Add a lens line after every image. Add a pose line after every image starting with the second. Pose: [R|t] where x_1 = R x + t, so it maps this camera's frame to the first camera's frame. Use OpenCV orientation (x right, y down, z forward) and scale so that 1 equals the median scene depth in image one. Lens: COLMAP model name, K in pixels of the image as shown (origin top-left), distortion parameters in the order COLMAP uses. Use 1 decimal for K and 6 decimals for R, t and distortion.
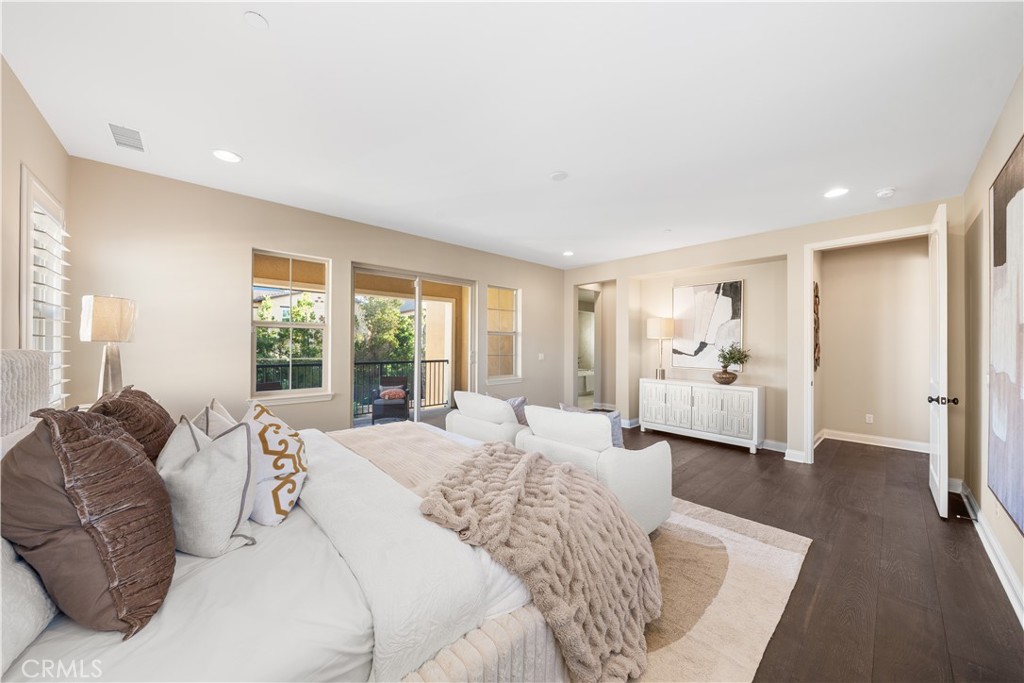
lens RADIAL K [[350.1, 0, 510.1], [0, 350.1, 346.6], [0, 0, 1]] dist [-0.000549, -0.000049]
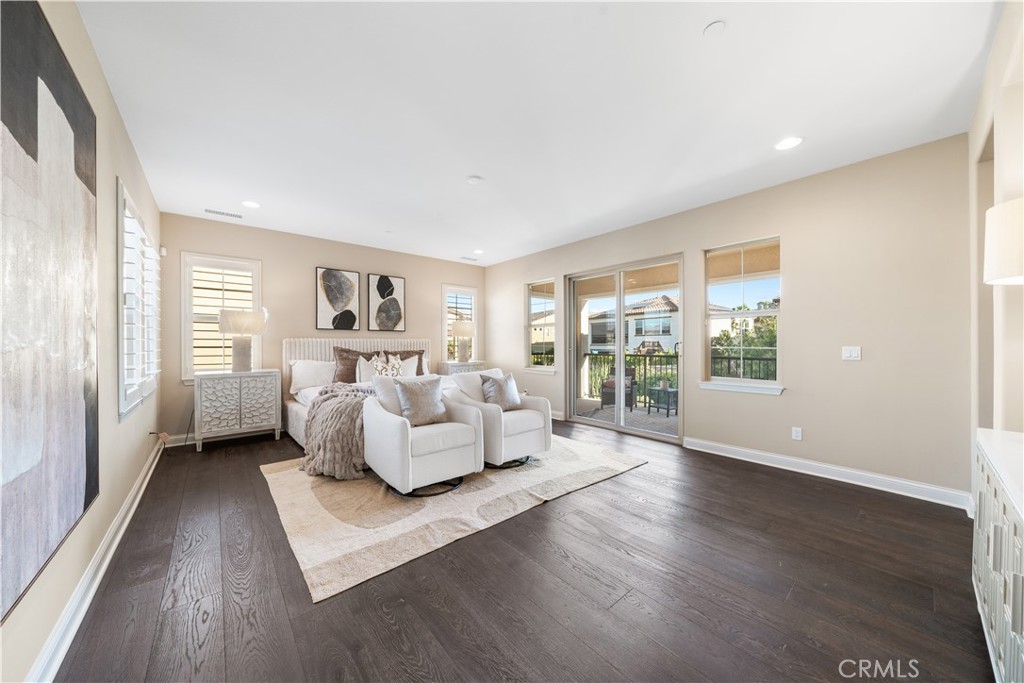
lens RADIAL K [[350.1, 0, 510.1], [0, 350.1, 346.6], [0, 0, 1]] dist [-0.000549, -0.000049]
pose [[-0.023812, 0.017661, -0.999560, 0.813929], [0.014981, 0.999738, 0.017307, 0.005360], [0.999604, -0.014563, -0.024070, 0.731644]]
